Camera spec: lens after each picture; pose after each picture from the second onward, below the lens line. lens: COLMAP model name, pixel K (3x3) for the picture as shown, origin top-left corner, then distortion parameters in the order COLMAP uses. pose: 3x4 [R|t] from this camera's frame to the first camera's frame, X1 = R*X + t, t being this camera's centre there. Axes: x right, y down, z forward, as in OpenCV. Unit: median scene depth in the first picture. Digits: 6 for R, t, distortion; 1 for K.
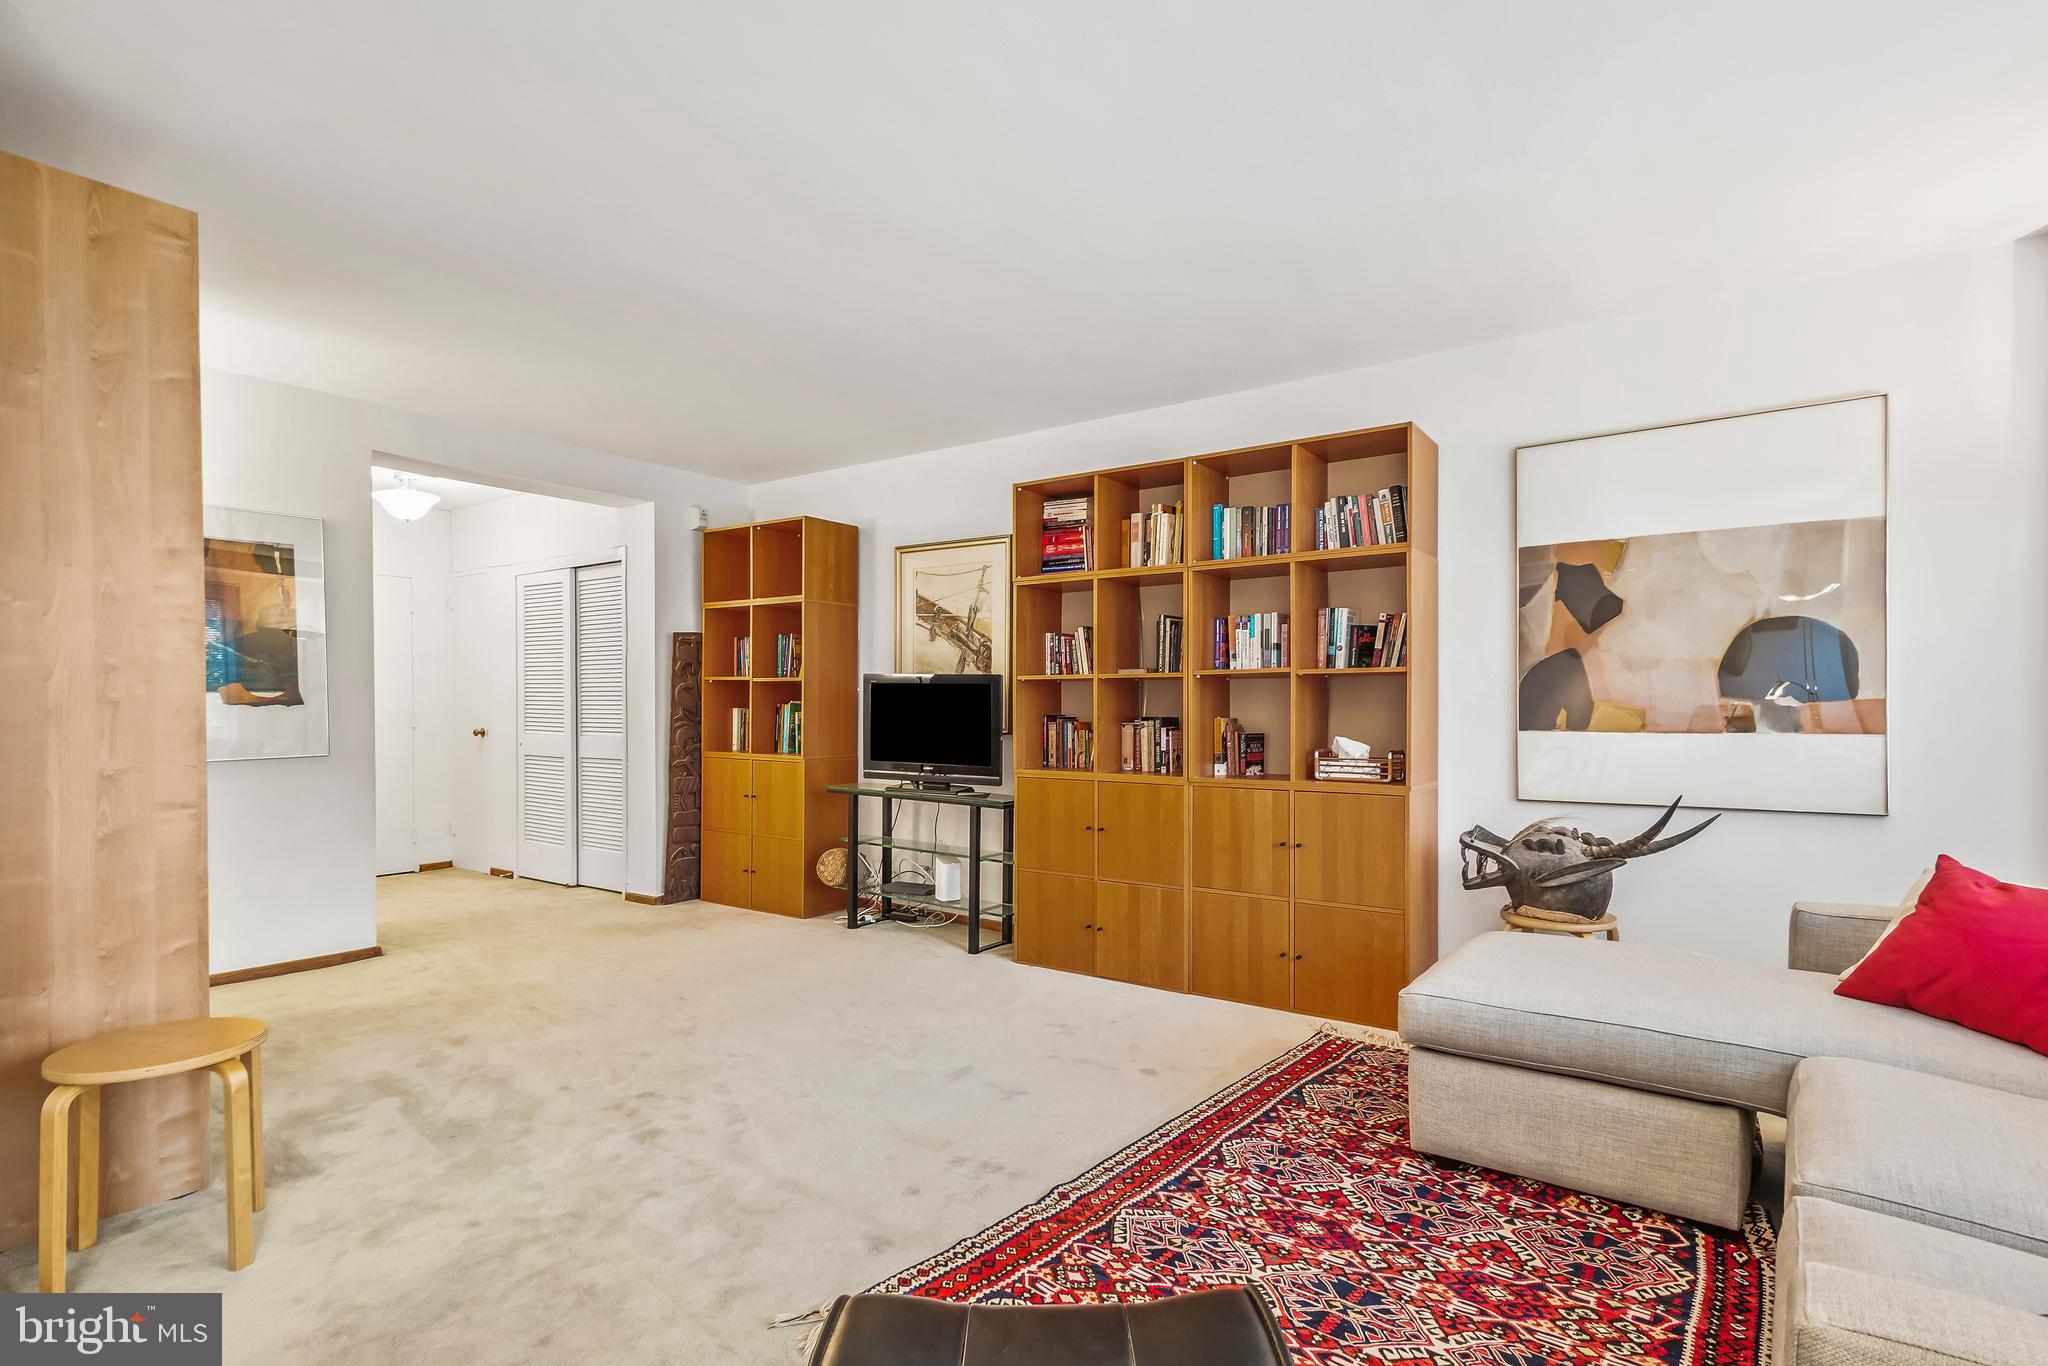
lens RADIAL K [[982.9, 0, 1029.3], [0, 982.9, 716.5], [0, 0, 1]] dist [0.003270, 0.000402]
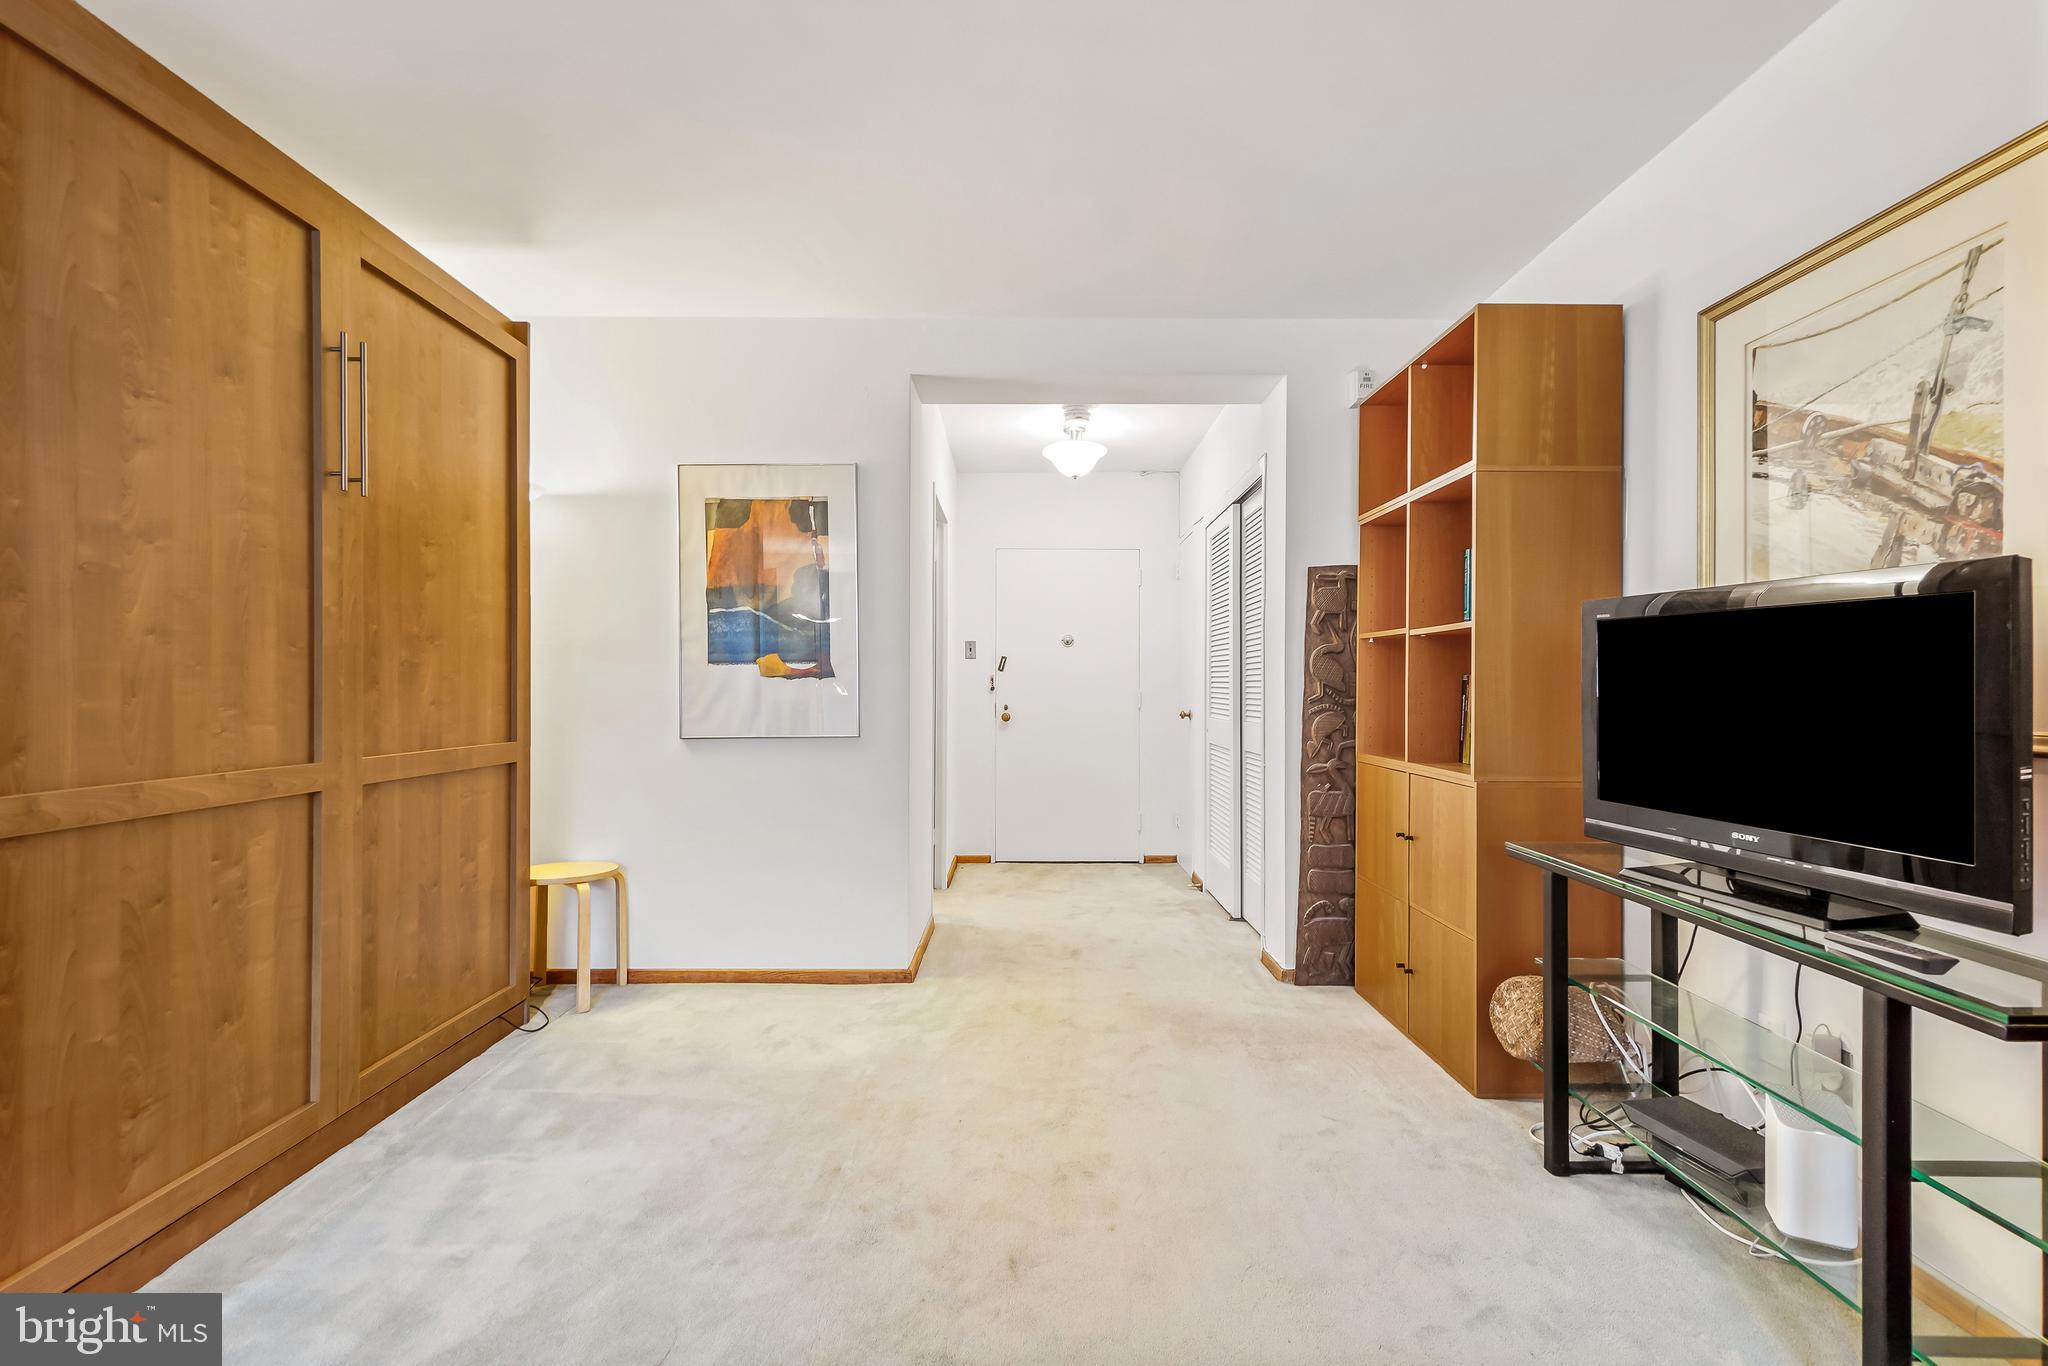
lens RADIAL K [[917.8, 0, 1024.0], [0, 917.8, 683.0], [0, 0, 1]] dist [0.011859, -0.000288]
pose [[0.595153, -0.005703, -0.803592, 0.014952], [-0.011035, 0.999823, -0.015269, 0.002611], [0.803536, 0.017955, 0.594985, 0.524968]]
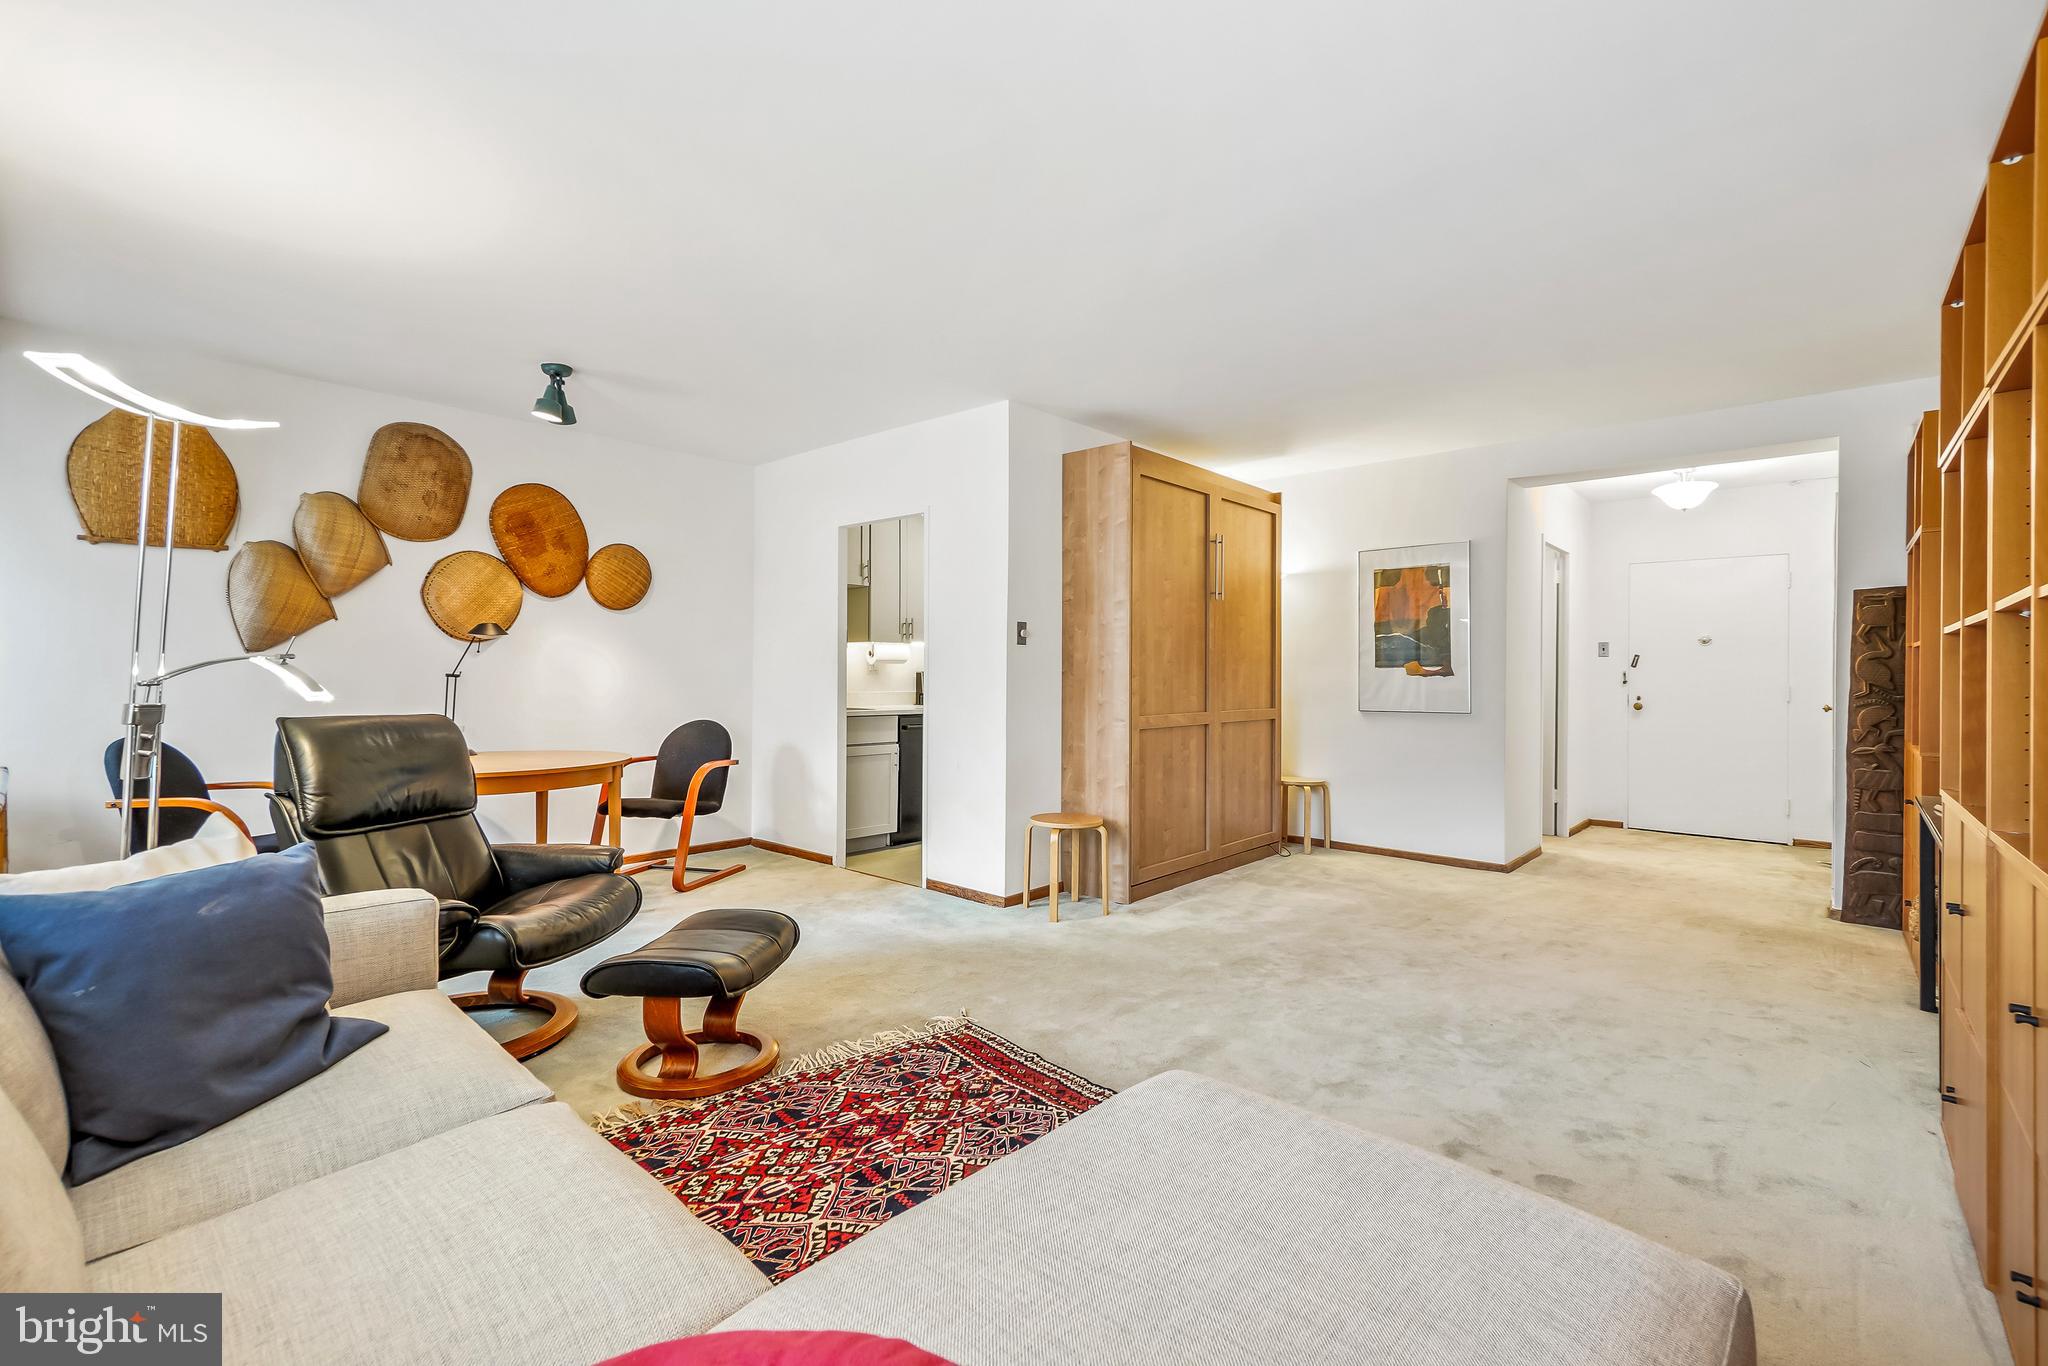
lens RADIAL K [[876.6, 0, 1045.3], [0, 876.6, 665.8], [0, 0, 1]] dist [0.002461, 0.000184]
pose [[-0.082662, -0.010363, -0.996524, 0.449876], [-0.019608, 0.999769, -0.008770, -0.003191], [0.996385, 0.018814, -0.082846, 0.422278]]
